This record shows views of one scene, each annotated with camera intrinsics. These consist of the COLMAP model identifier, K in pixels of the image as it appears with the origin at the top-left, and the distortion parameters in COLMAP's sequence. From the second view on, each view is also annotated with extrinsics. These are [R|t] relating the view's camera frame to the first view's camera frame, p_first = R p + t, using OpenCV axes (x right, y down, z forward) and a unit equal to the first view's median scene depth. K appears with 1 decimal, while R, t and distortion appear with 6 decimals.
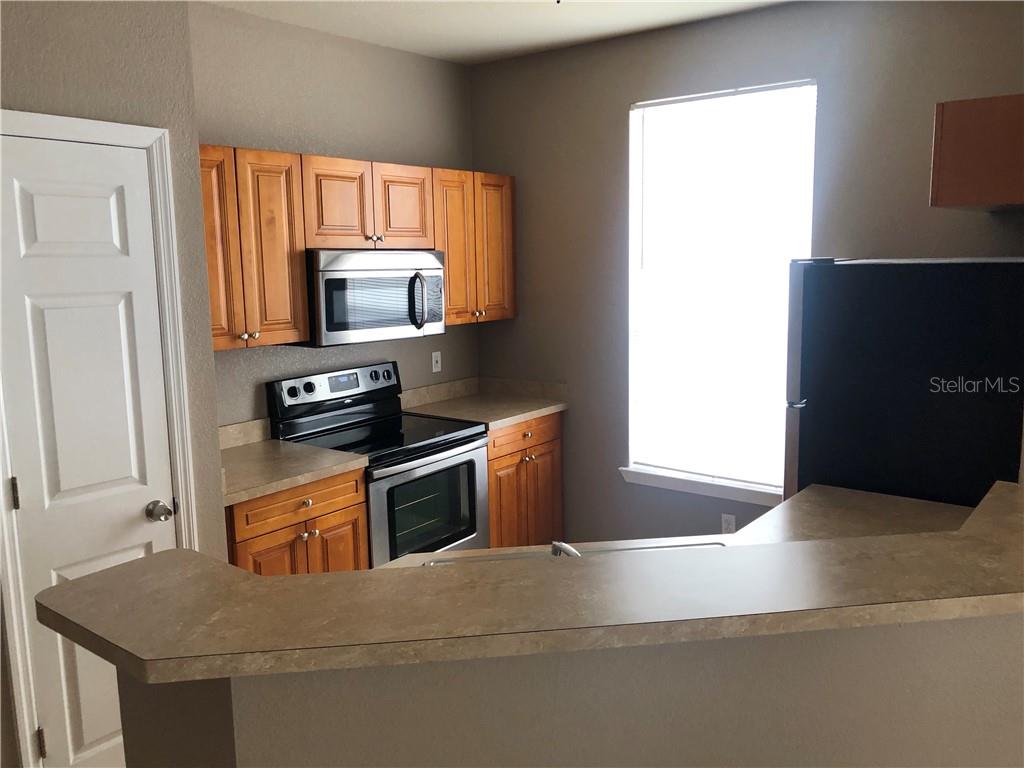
lens RADIAL K [[850.8, 0, 512.0], [0, 850.8, 384.0], [0, 0, 1]] dist [0.034048, -0.005996]
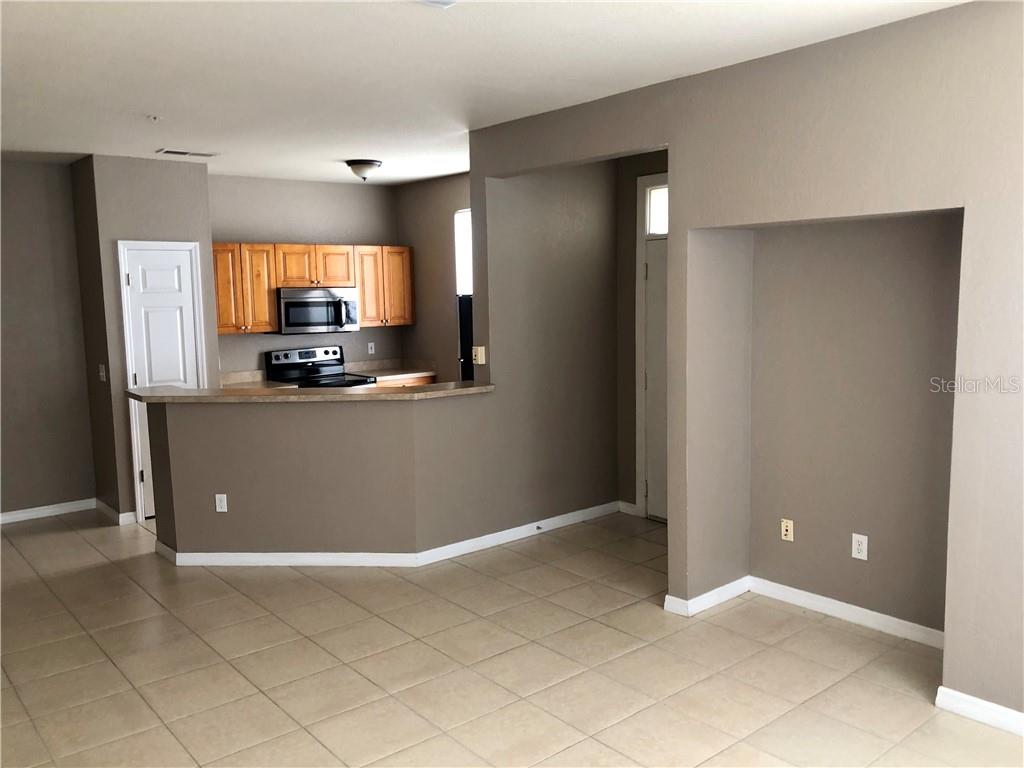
lens RADIAL K [[850.8, 0, 512.0], [0, 850.8, 384.0], [0, 0, 1]] dist [0.034048, -0.005996]
pose [[0.976536, 0.022773, -0.214148, 0.788357], [-0.029649, 0.999141, -0.028950, 0.124483], [0.213305, 0.034620, 0.976372, -0.938839]]
